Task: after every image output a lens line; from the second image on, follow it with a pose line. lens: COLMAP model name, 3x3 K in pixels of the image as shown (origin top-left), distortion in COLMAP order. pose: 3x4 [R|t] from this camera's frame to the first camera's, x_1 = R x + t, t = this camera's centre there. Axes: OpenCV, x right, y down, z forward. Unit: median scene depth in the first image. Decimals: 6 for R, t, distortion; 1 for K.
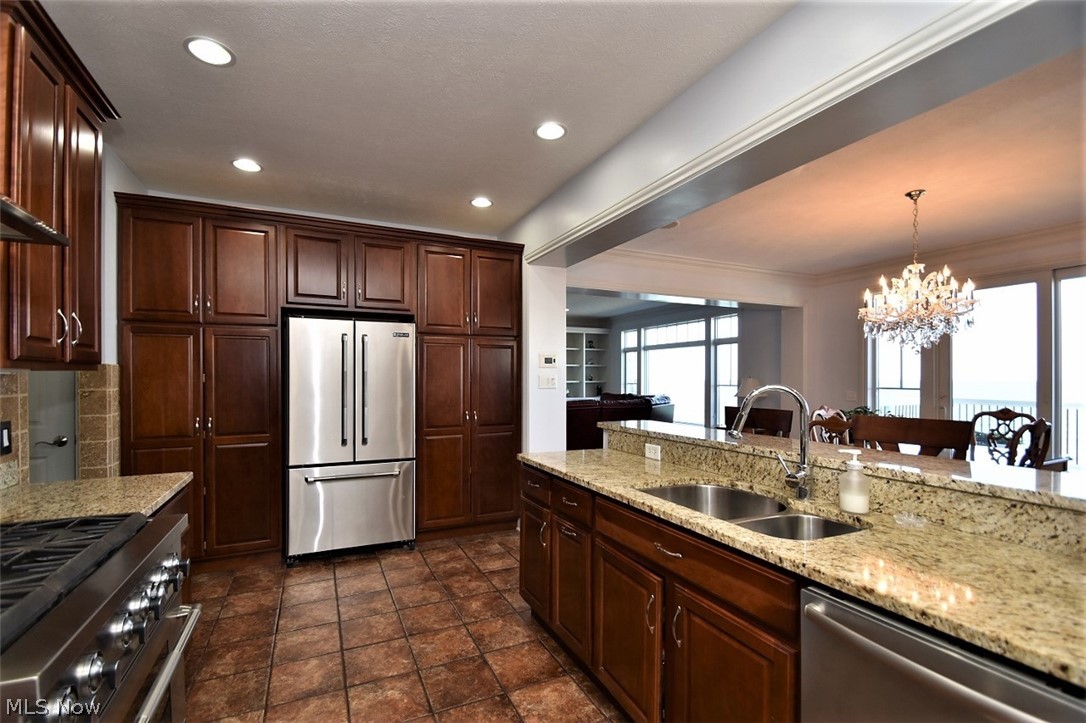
lens RADIAL K [[476.1, 0, 527.2], [0, 476.1, 378.7], [0, 0, 1]] dist [0.007581, -0.009913]
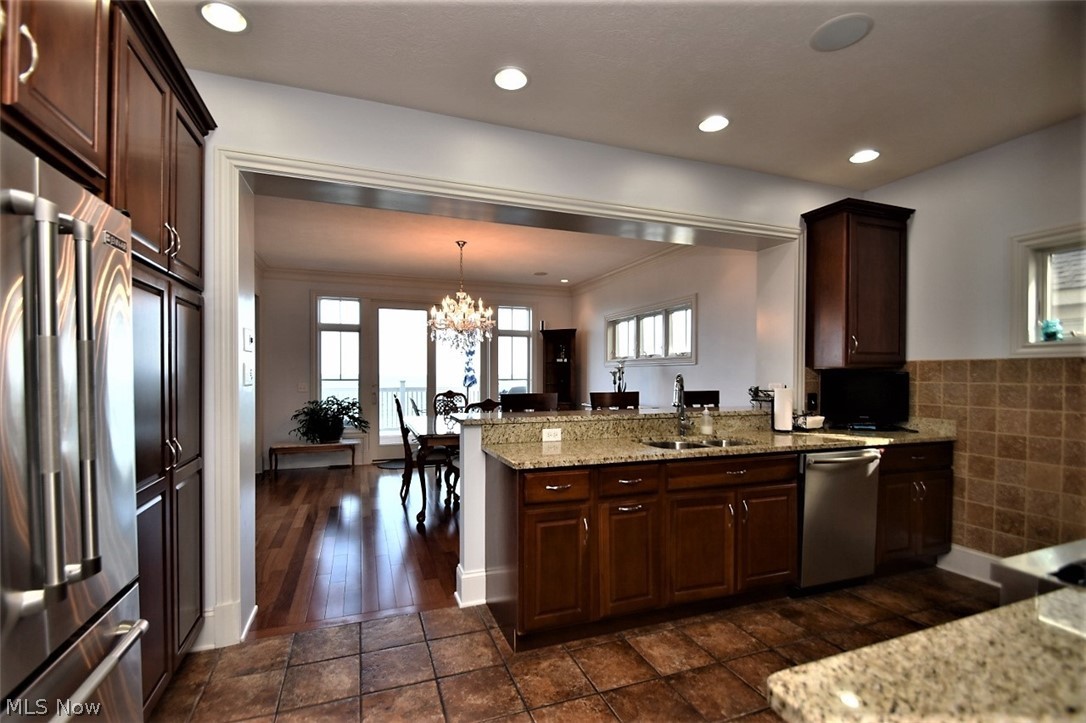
lens RADIAL K [[476.1, 0, 529.1], [0, 476.1, 376.5], [0, 0, 1]] dist [0.007581, -0.009913]
pose [[0.072713, -0.007053, 0.997328, -0.683668], [-0.001158, 0.999974, 0.007156, 0.004821], [-0.997352, -0.001675, 0.072703, 0.765340]]
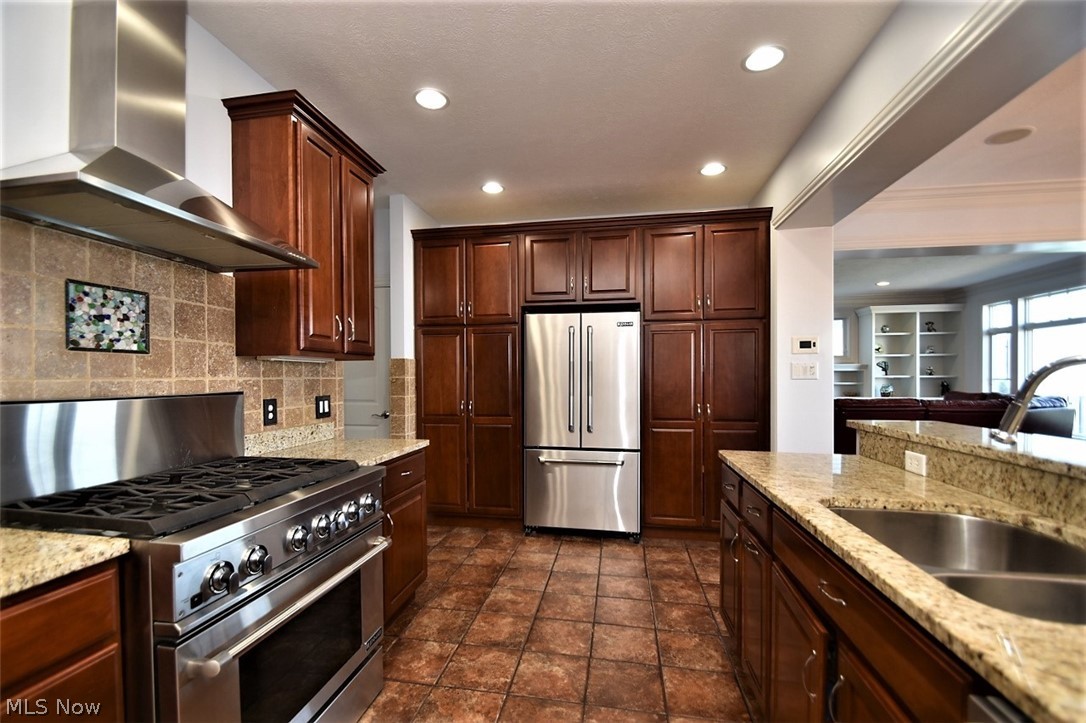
lens RADIAL K [[476.1, 0, 524.5], [0, 476.1, 380.1], [0, 0, 1]] dist [0.007581, -0.009913]
pose [[0.816346, 0.001174, -0.577562, 0.156769], [0.002273, 0.999984, 0.005245, 0.021419], [0.577559, -0.005594, 0.816330, 0.081846]]
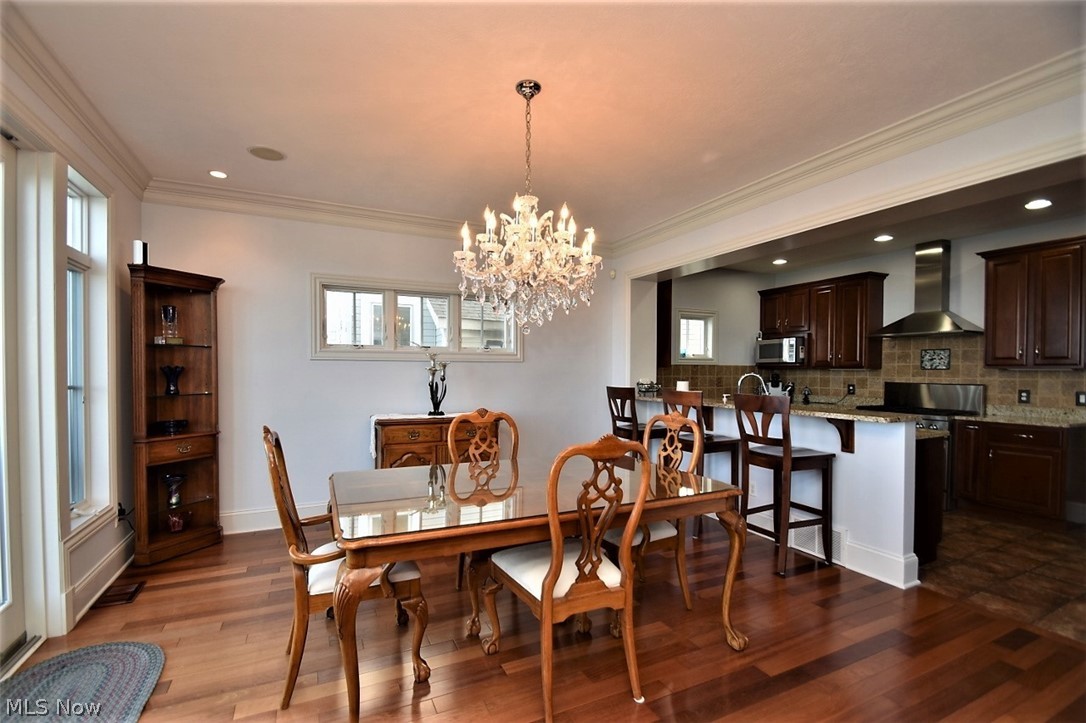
lens RADIAL K [[476.1, 0, 542.2], [0, 476.1, 379.9], [0, 0, 1]] dist [0.007581, -0.009913]
pose [[-0.999647, -0.003875, -0.026274, 0.907782], [-0.004472, 0.999732, 0.022713, -0.002899], [0.026179, 0.022823, -0.999397, 1.858511]]
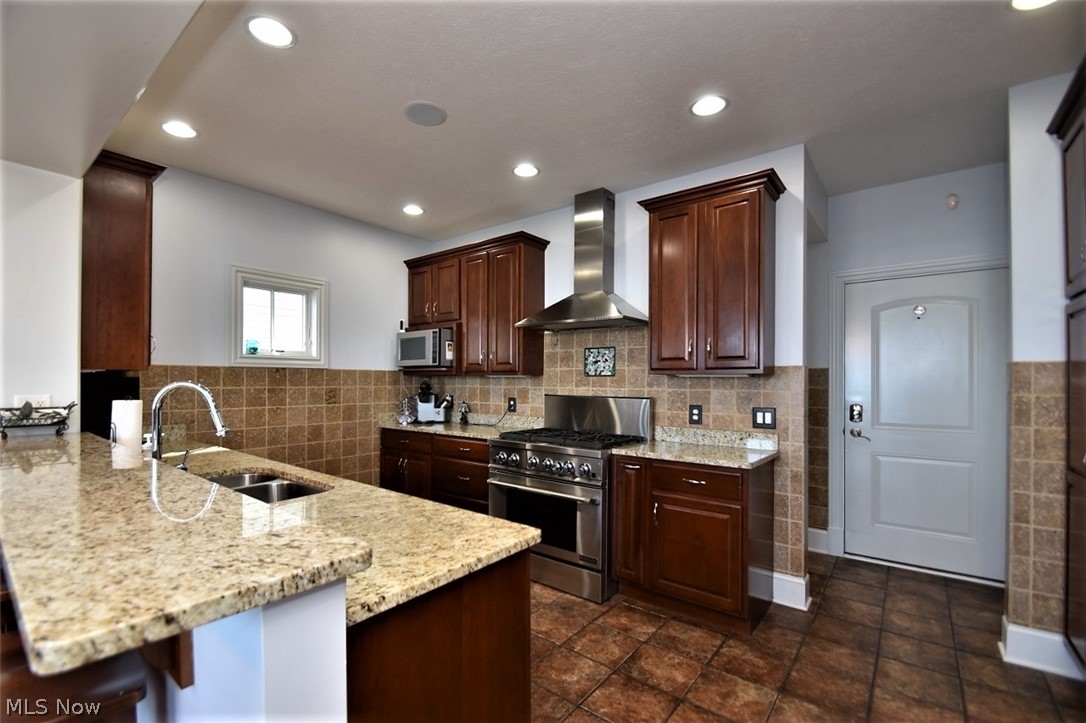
lens RADIAL K [[476.1, 0, 533.0], [0, 476.1, 379.7], [0, 0, 1]] dist [0.007581, -0.009913]
pose [[-0.888370, -0.004891, -0.459103, 0.176533], [-0.006012, 0.999981, 0.000981, 0.001064], [0.459089, 0.003631, -0.888383, 1.195650]]
